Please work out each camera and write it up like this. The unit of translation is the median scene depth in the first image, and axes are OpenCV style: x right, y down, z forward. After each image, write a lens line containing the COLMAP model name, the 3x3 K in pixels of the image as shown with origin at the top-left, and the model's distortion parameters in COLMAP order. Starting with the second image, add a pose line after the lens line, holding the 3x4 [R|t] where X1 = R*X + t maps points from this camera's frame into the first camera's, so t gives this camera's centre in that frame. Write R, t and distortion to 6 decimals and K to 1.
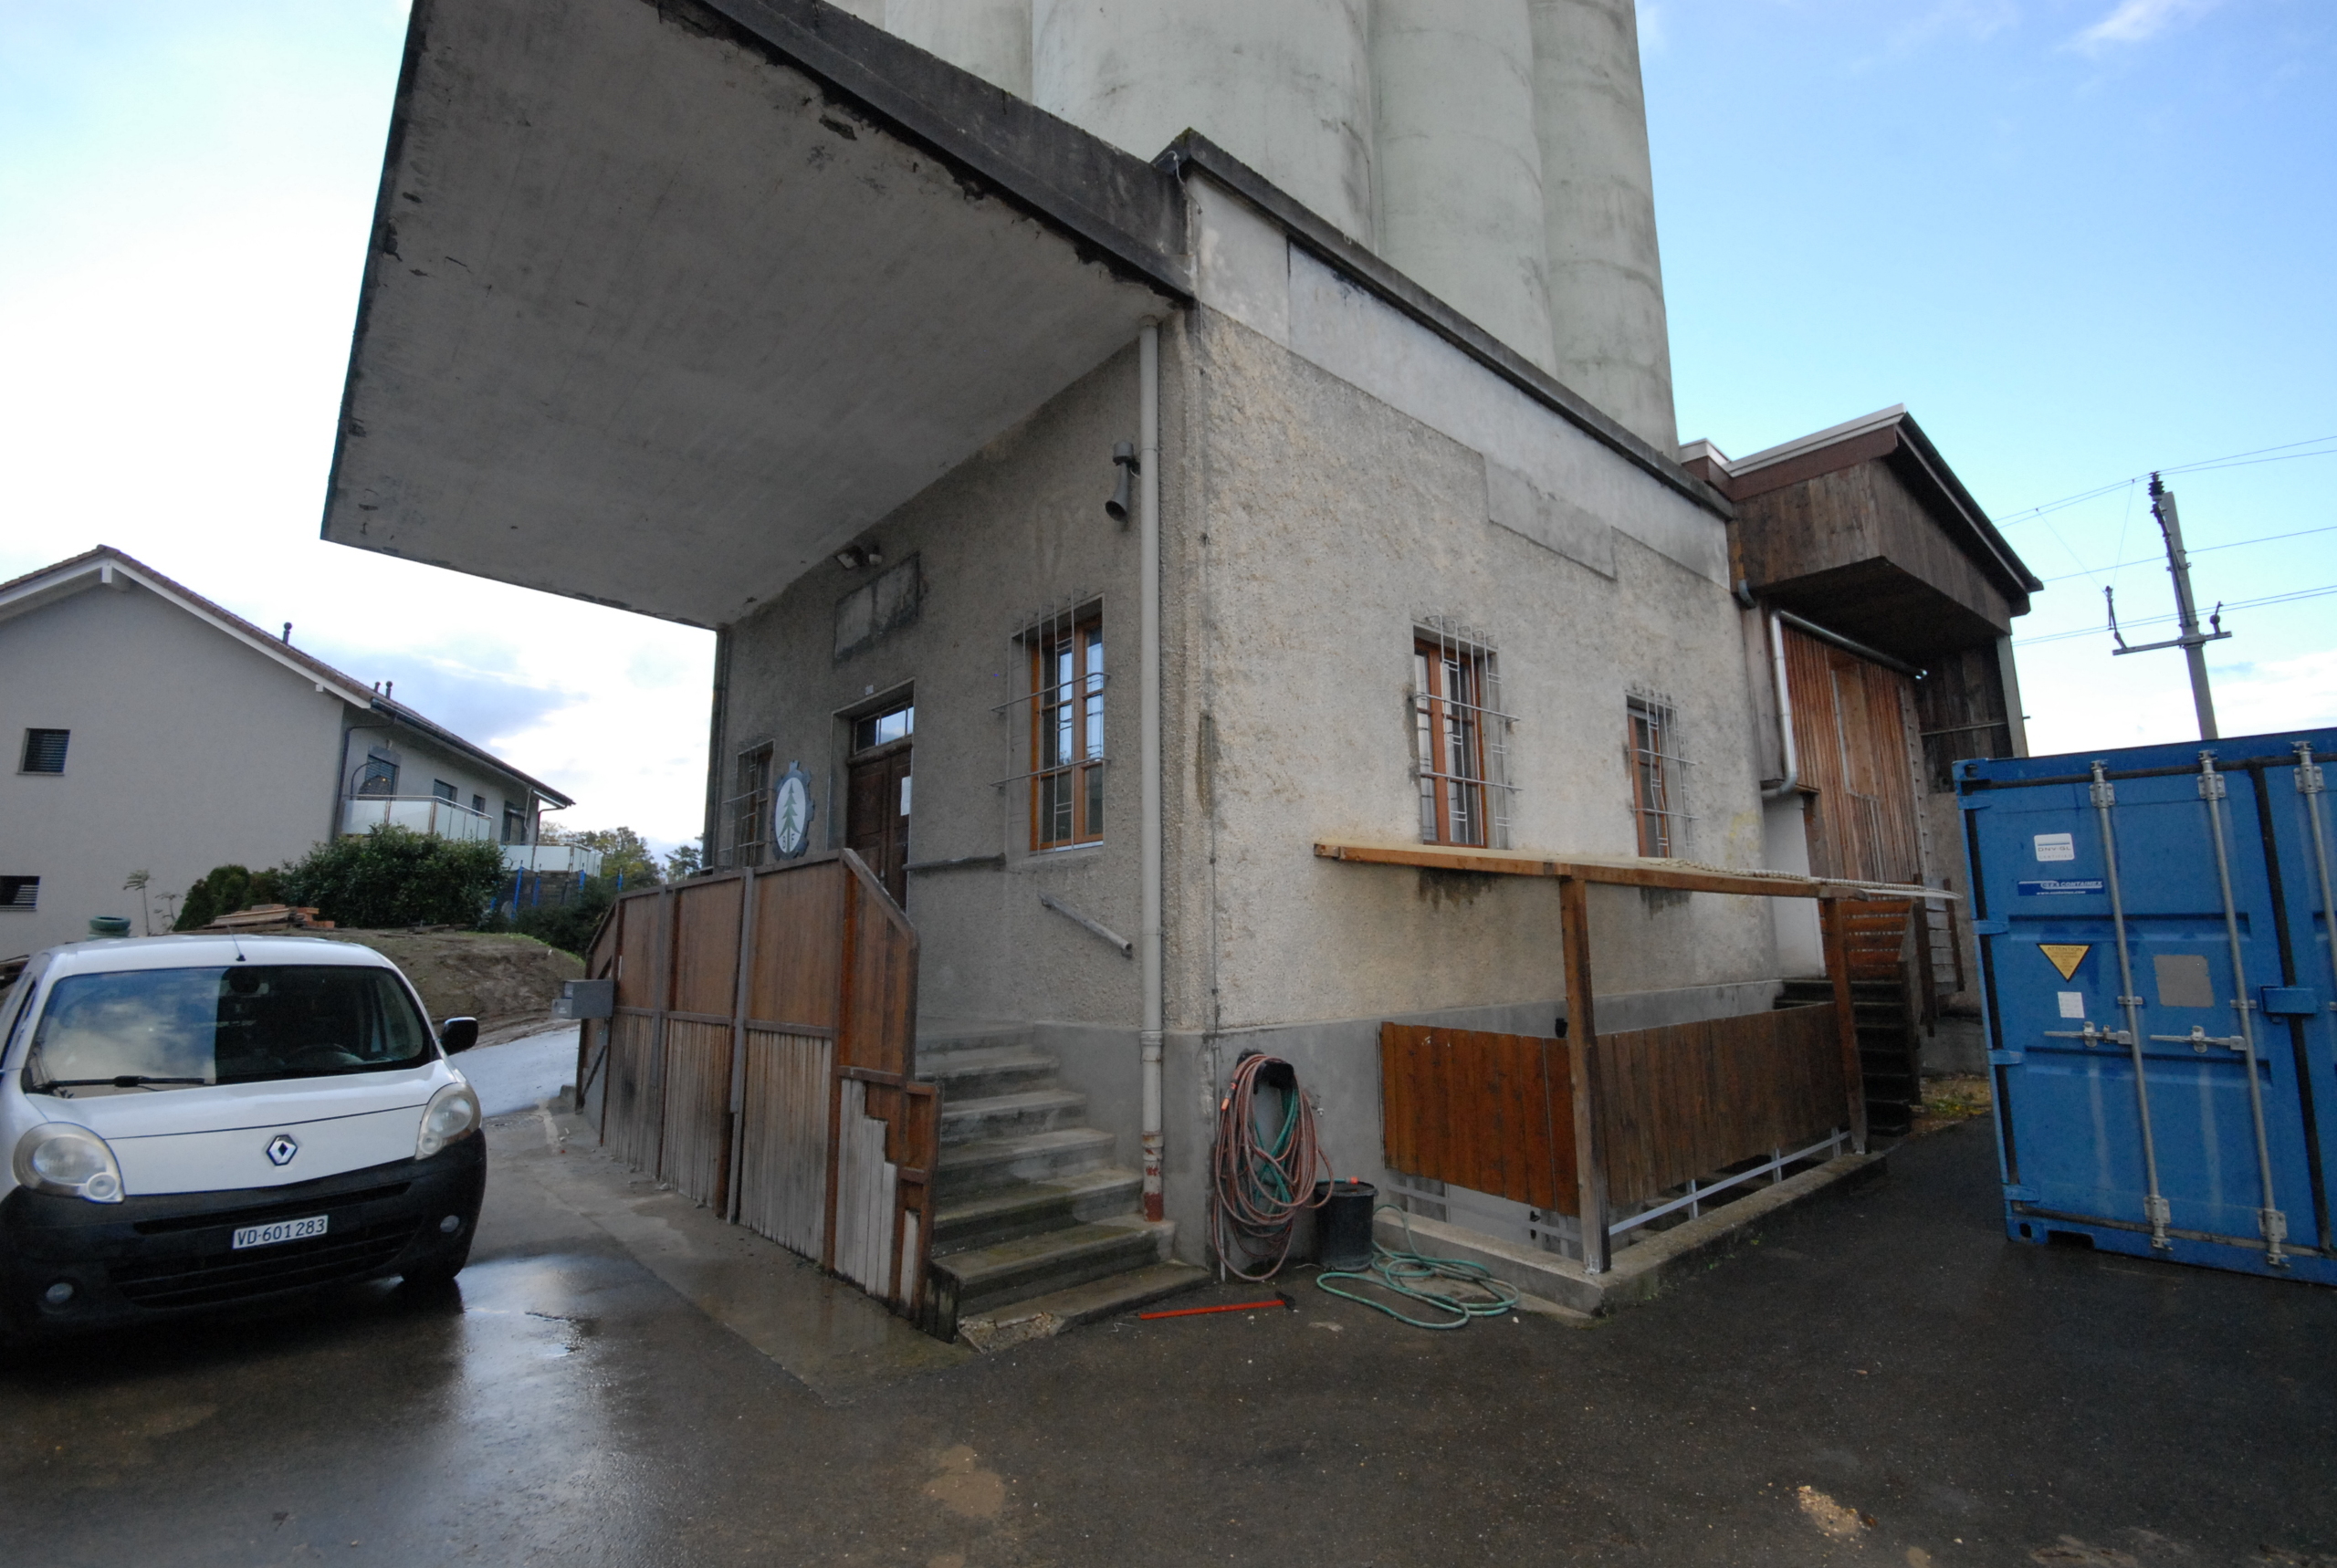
lens RADIAL K [[1021.4, 0, 1168.9], [0, 1021.4, 779.3], [0, 0, 1]] dist [0.011905, 0.000409]
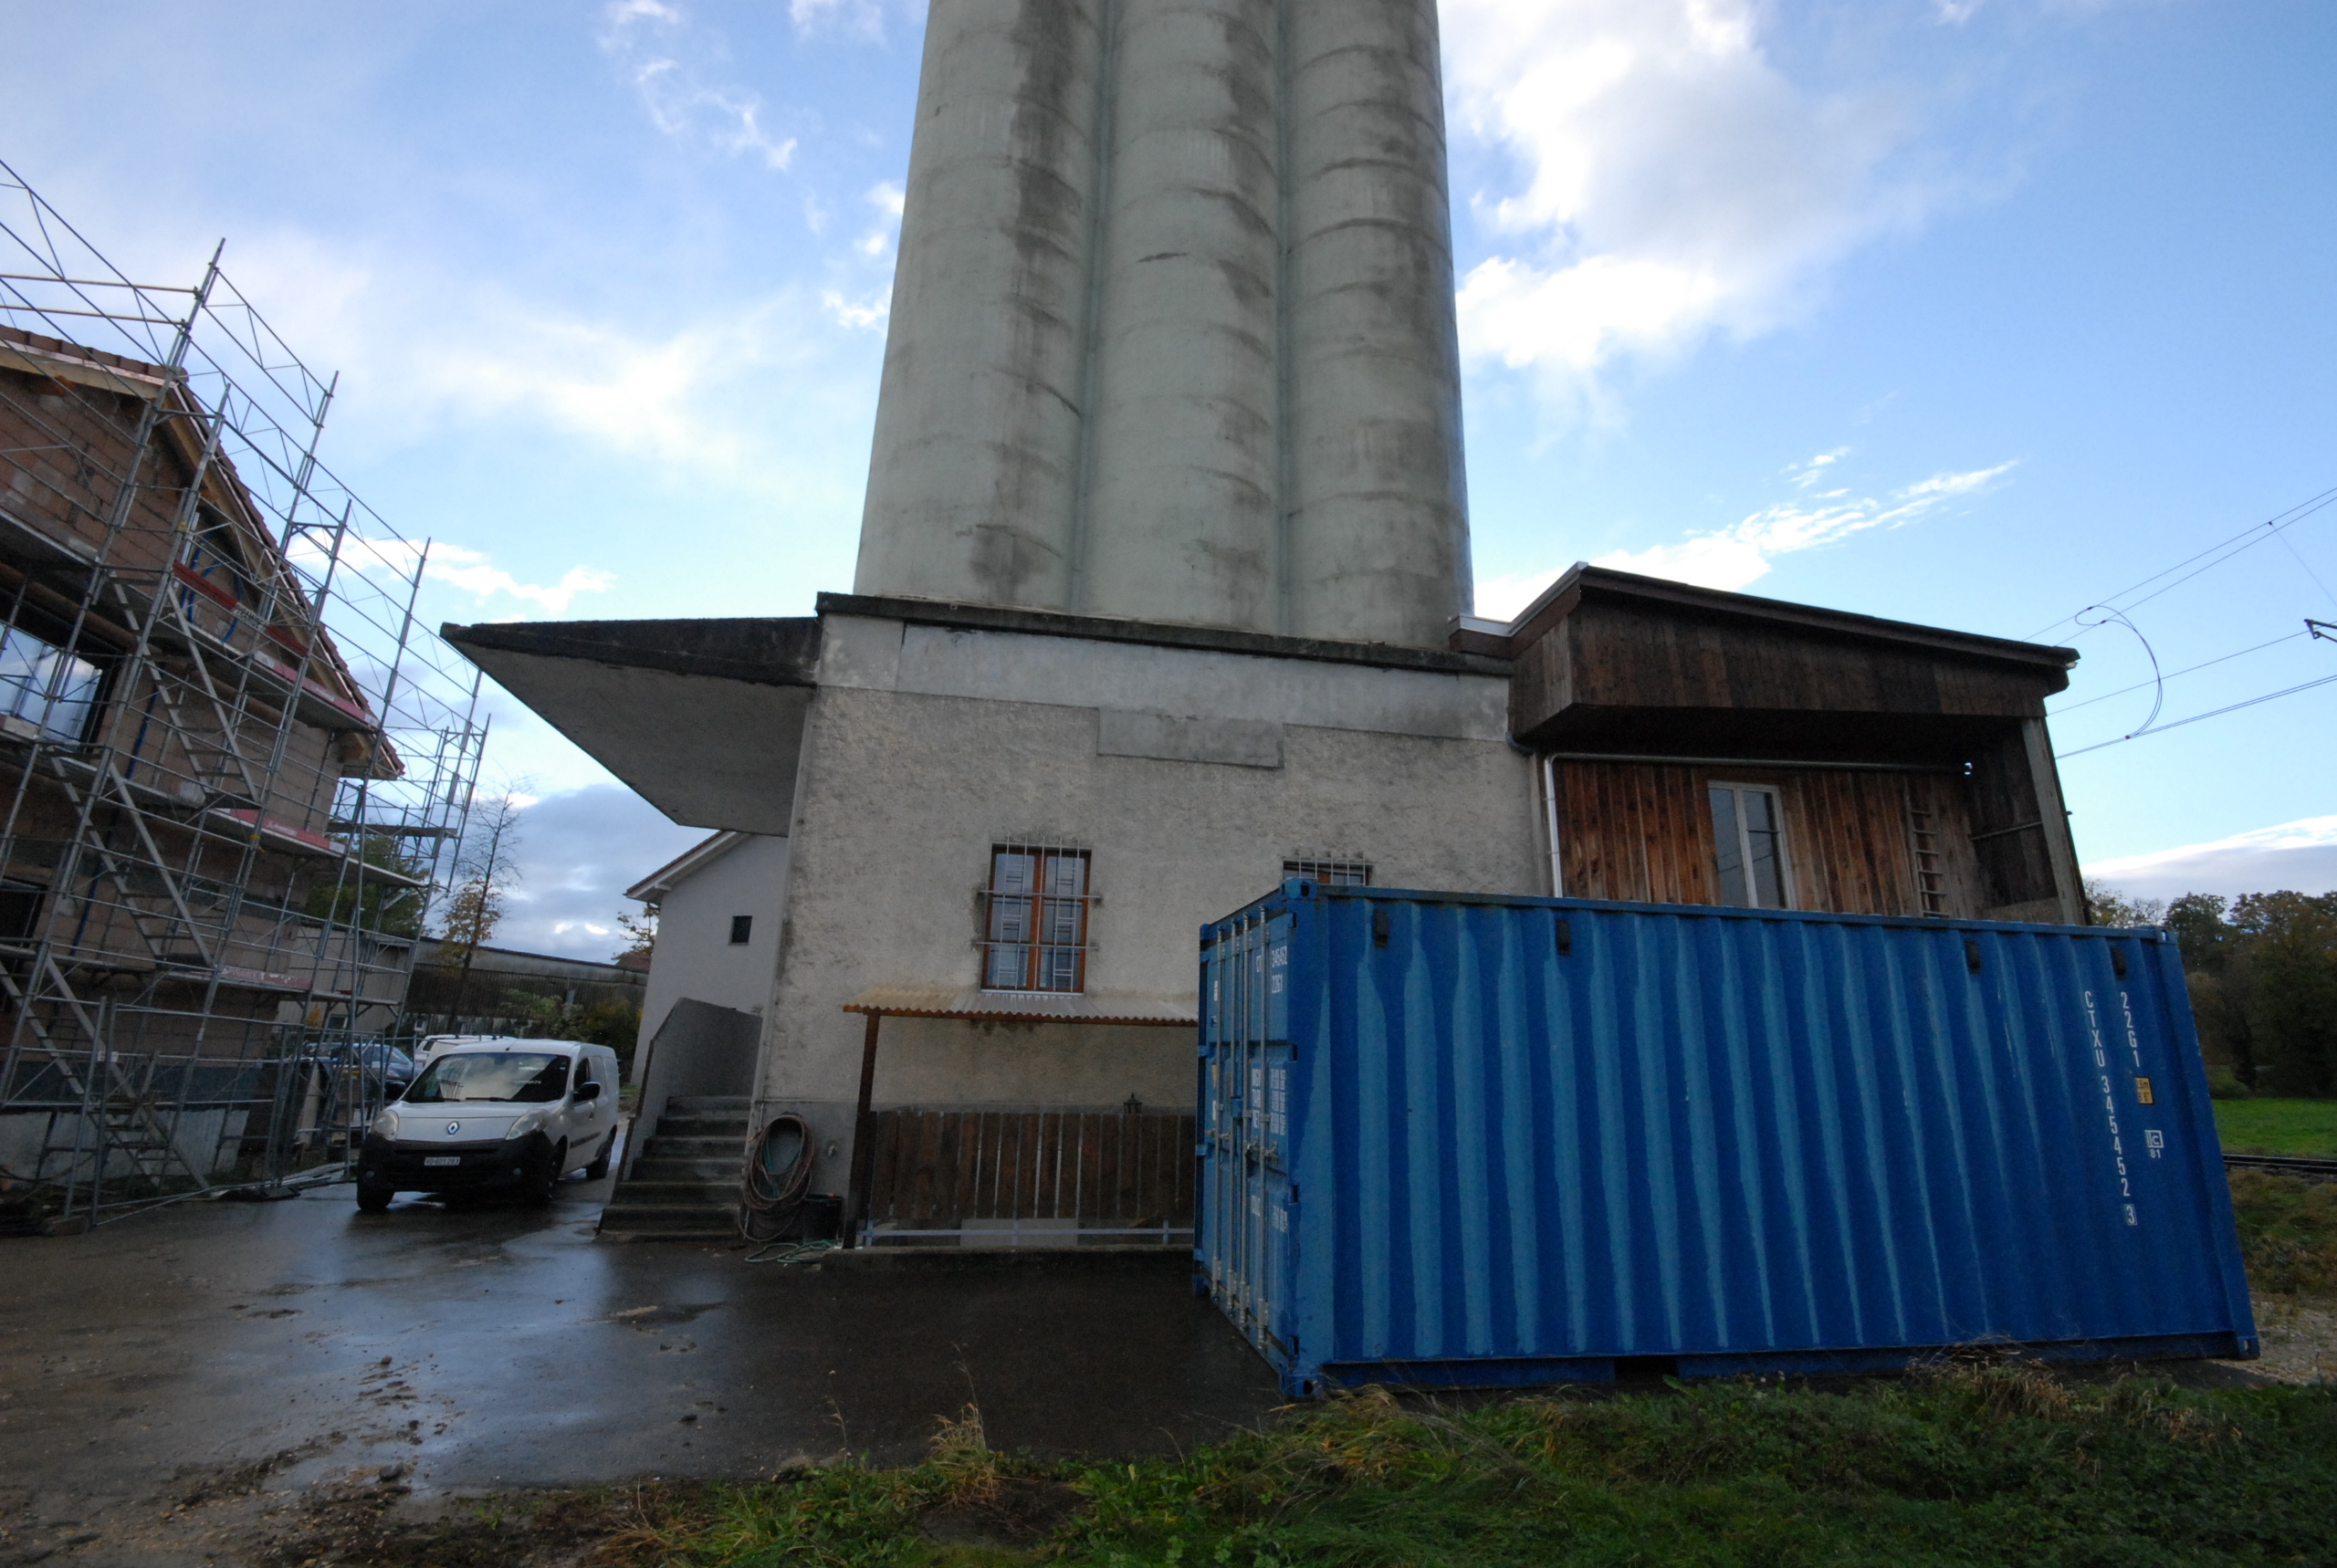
lens RADIAL K [[1021.4, 0, 1175.0], [0, 1021.4, 791.7], [0, 0, 1]] dist [0.011905, 0.000409]
pose [[0.854563, -0.108991, -0.507782, 1.339939], [0.052794, 0.990897, -0.123838, -0.025406], [0.516657, 0.079019, 0.852538, -0.175825]]
